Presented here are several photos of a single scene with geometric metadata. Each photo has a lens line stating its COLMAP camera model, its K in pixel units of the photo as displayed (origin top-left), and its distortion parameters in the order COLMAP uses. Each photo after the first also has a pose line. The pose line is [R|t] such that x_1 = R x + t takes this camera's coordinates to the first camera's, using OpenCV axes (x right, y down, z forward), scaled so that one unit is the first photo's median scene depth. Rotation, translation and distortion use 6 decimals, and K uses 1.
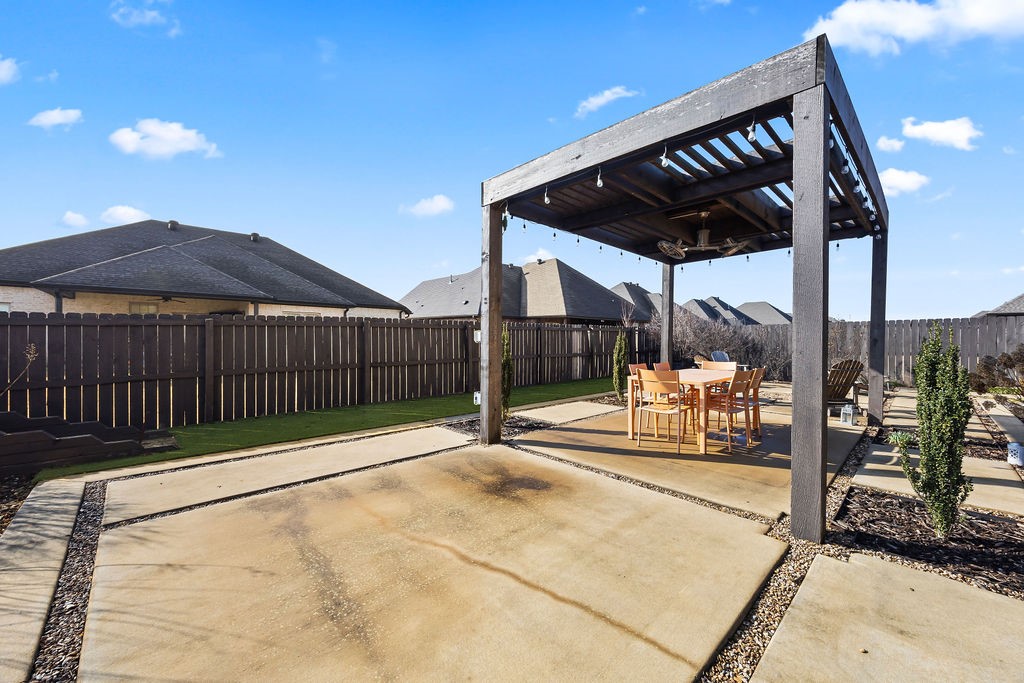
lens RADIAL K [[398.0, 0, 508.3], [0, 398.0, 339.4], [0, 0, 1]] dist [0.001770, -0.000170]
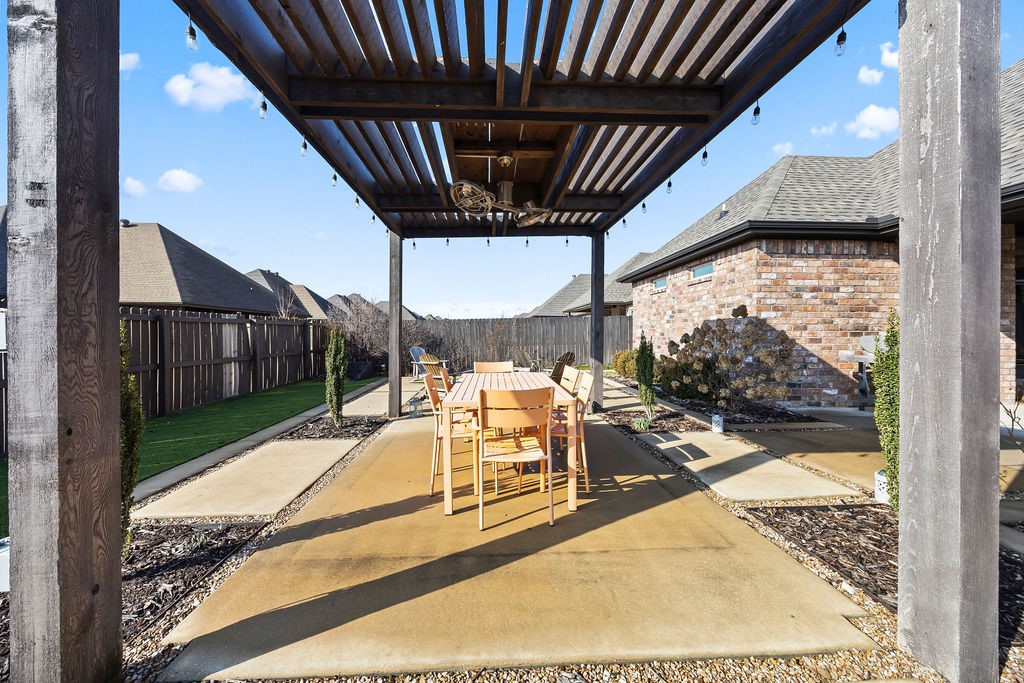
lens RADIAL K [[398.0, 0, 508.0], [0, 398.0, 334.2], [0, 0, 1]] dist [0.001770, -0.000170]
pose [[0.658893, -0.016205, 0.752062, -0.019900], [0.017032, 0.999833, 0.006621, -0.000638], [-0.752044, 0.008447, 0.659059, 0.230305]]
